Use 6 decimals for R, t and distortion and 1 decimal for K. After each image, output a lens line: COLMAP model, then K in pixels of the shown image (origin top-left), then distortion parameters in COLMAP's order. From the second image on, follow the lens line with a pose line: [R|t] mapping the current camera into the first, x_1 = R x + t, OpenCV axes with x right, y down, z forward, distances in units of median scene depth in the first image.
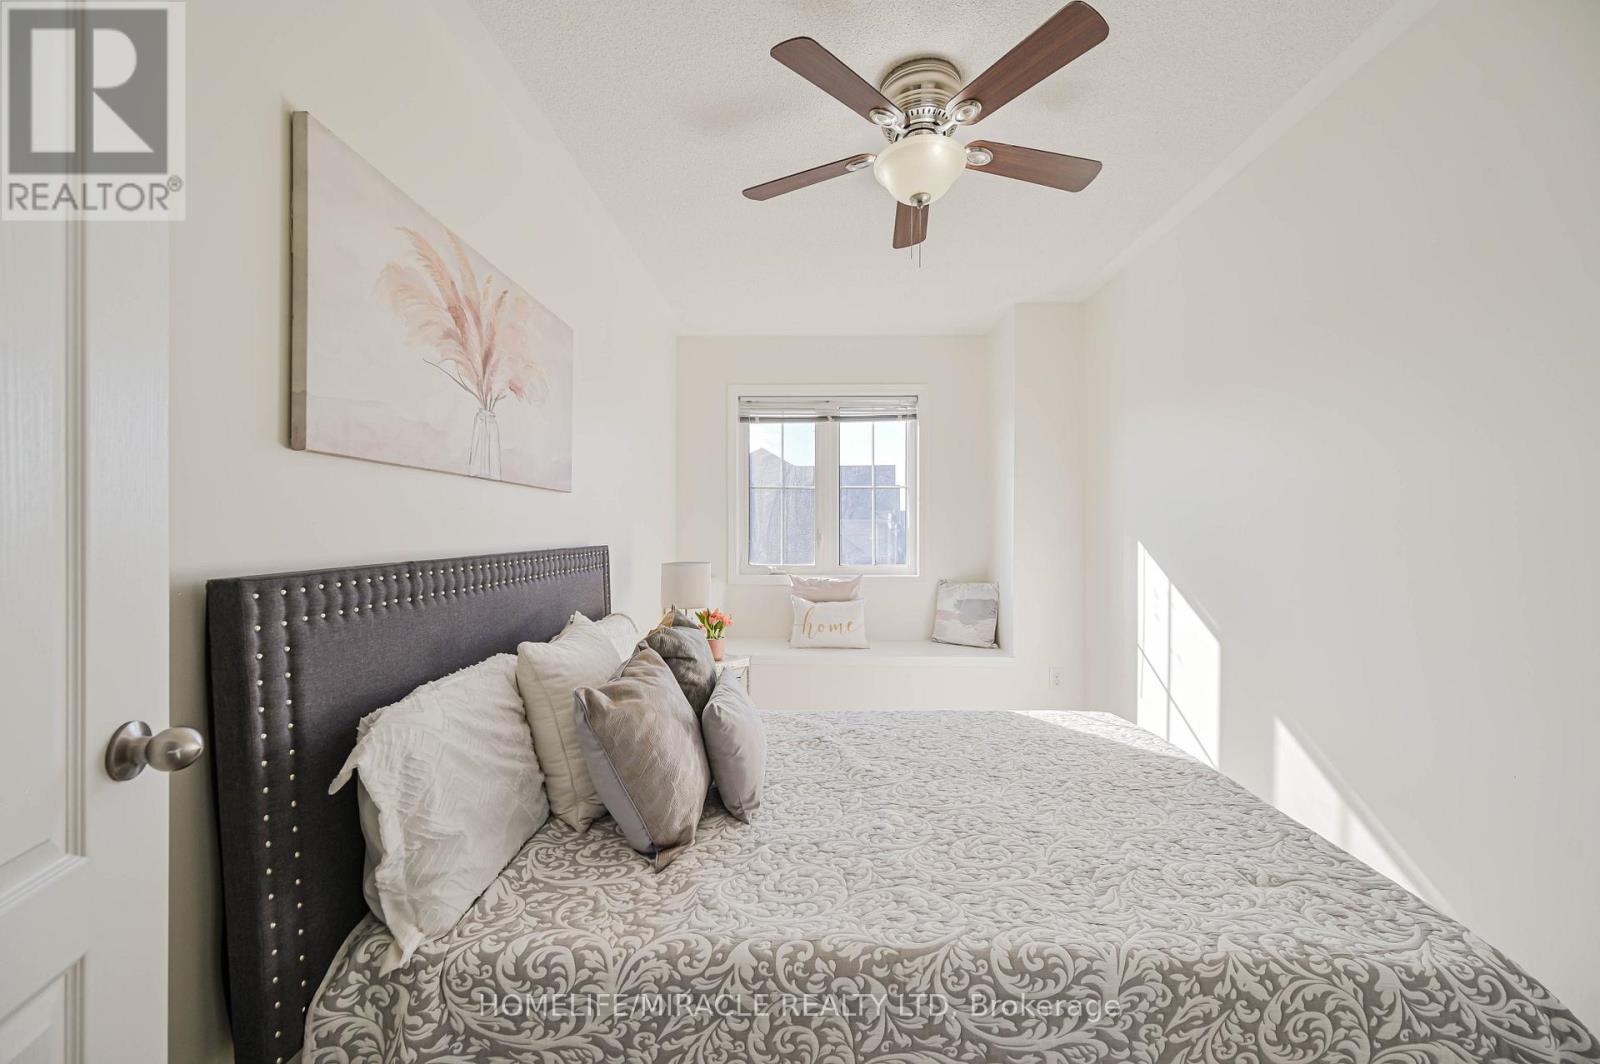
lens RADIAL K [[636.9, 0, 809.6], [0, 636.9, 525.4], [0, 0, 1]] dist [0.009531, -0.002355]
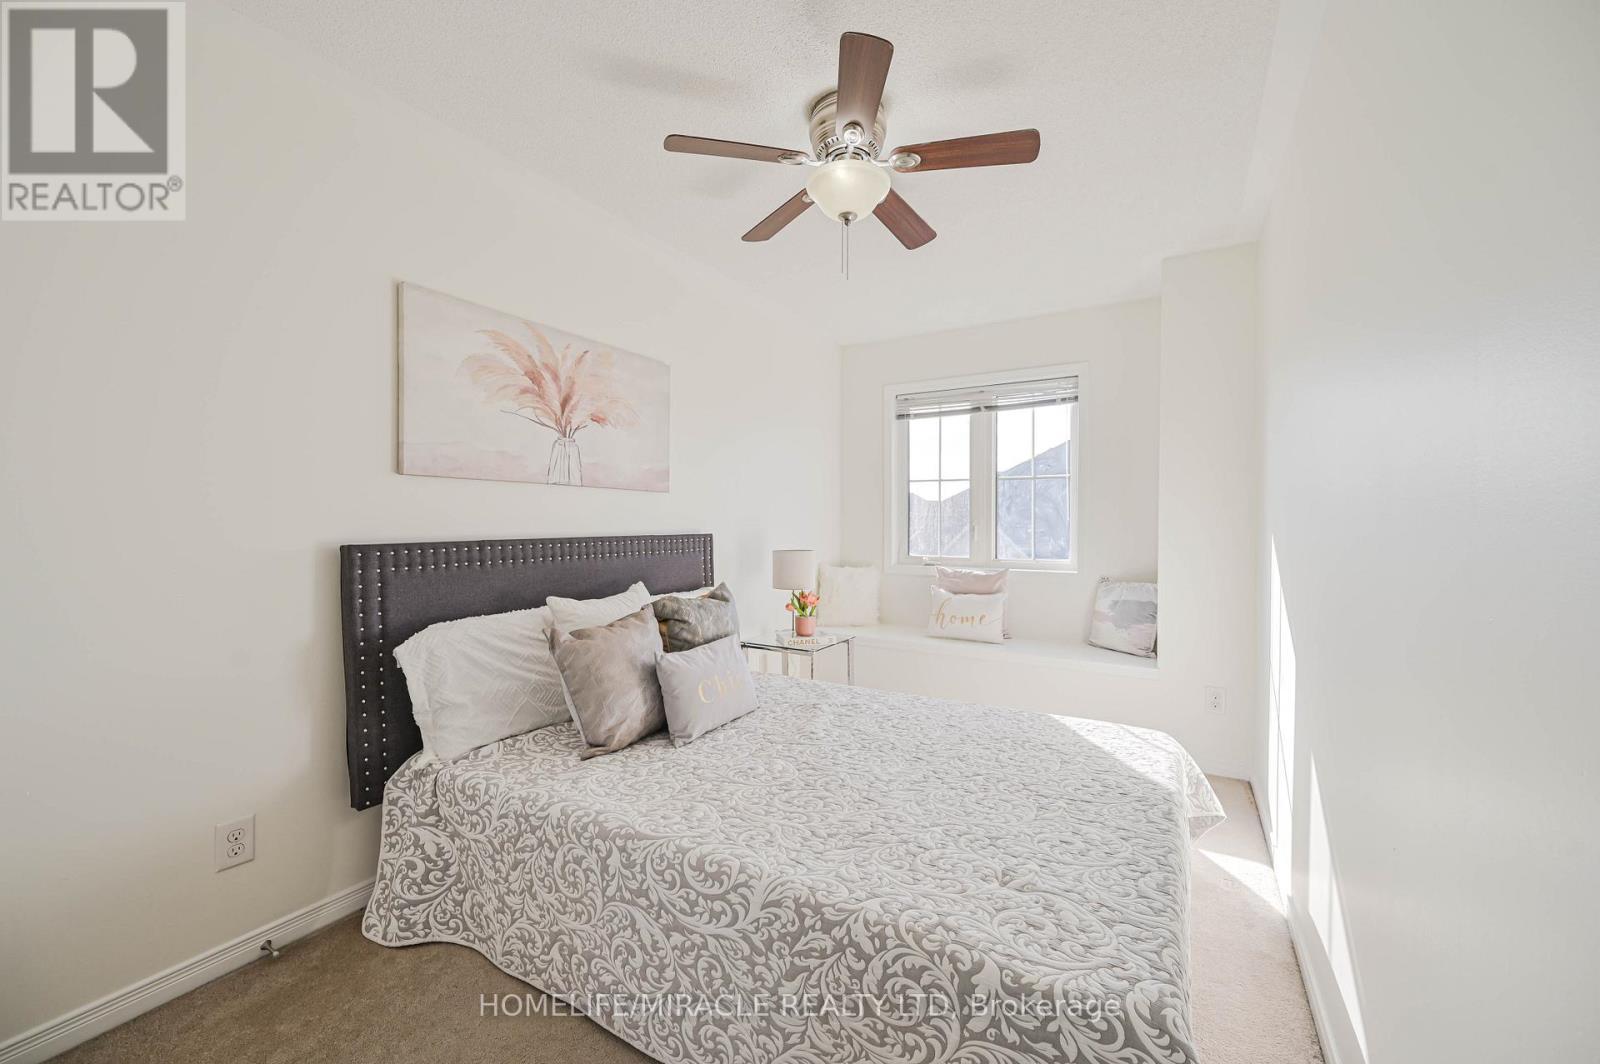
lens RADIAL K [[636.9, 0, 811.4], [0, 636.9, 530.9], [0, 0, 1]] dist [0.009531, -0.002355]
pose [[0.870481, 0.009139, -0.492117, 1.041488], [0.000826, 0.999799, 0.020027, 0.002614], [0.492201, -0.017839, 0.870299, 0.021625]]
